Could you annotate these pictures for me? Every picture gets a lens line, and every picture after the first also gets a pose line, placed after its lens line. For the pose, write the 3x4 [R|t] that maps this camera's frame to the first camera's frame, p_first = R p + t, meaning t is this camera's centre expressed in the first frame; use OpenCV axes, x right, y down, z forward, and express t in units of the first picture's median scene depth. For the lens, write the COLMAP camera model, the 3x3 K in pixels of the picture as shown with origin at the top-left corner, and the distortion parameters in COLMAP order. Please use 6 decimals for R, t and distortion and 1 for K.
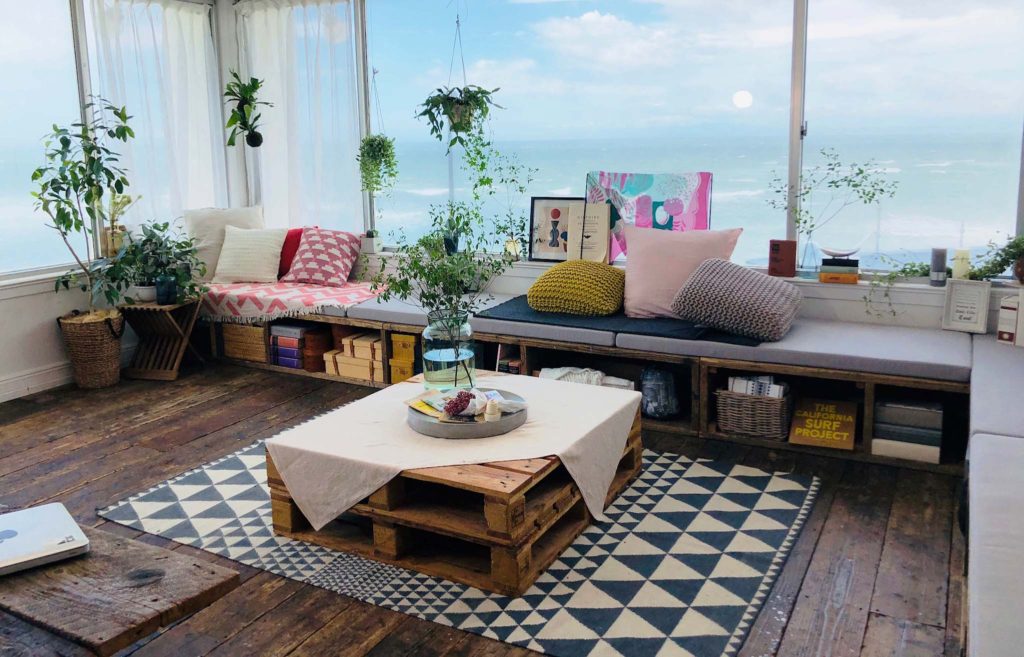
lens RADIAL K [[826.1, 0, 512.1], [0, 826.1, 326.5], [0, 0, 1]] dist [-0.008363, -0.002221]
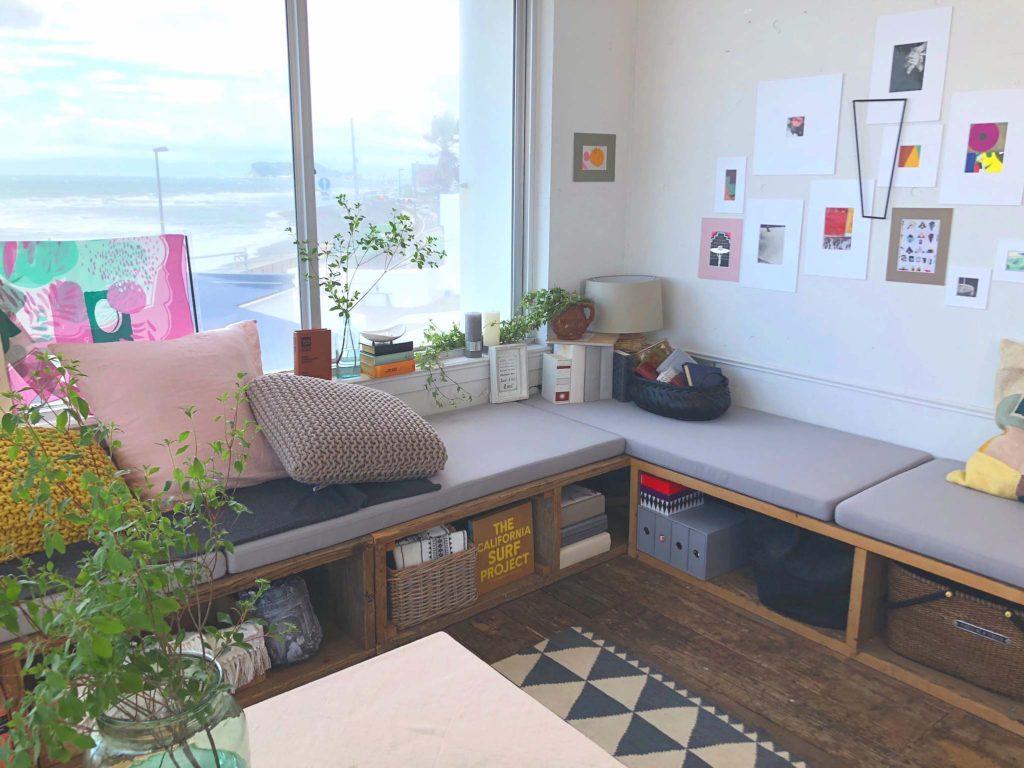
lens RADIAL K [[832.1, 0, 512.7], [0, 832.1, 383.5], [0, 0, 1]] dist [0.007842, 0.002795]
pose [[0.361956, -0.196038, 0.911349, -0.250209], [0.189263, 0.972730, 0.134073, -0.121860], [-0.912780, 0.123956, 0.389189, 0.581329]]
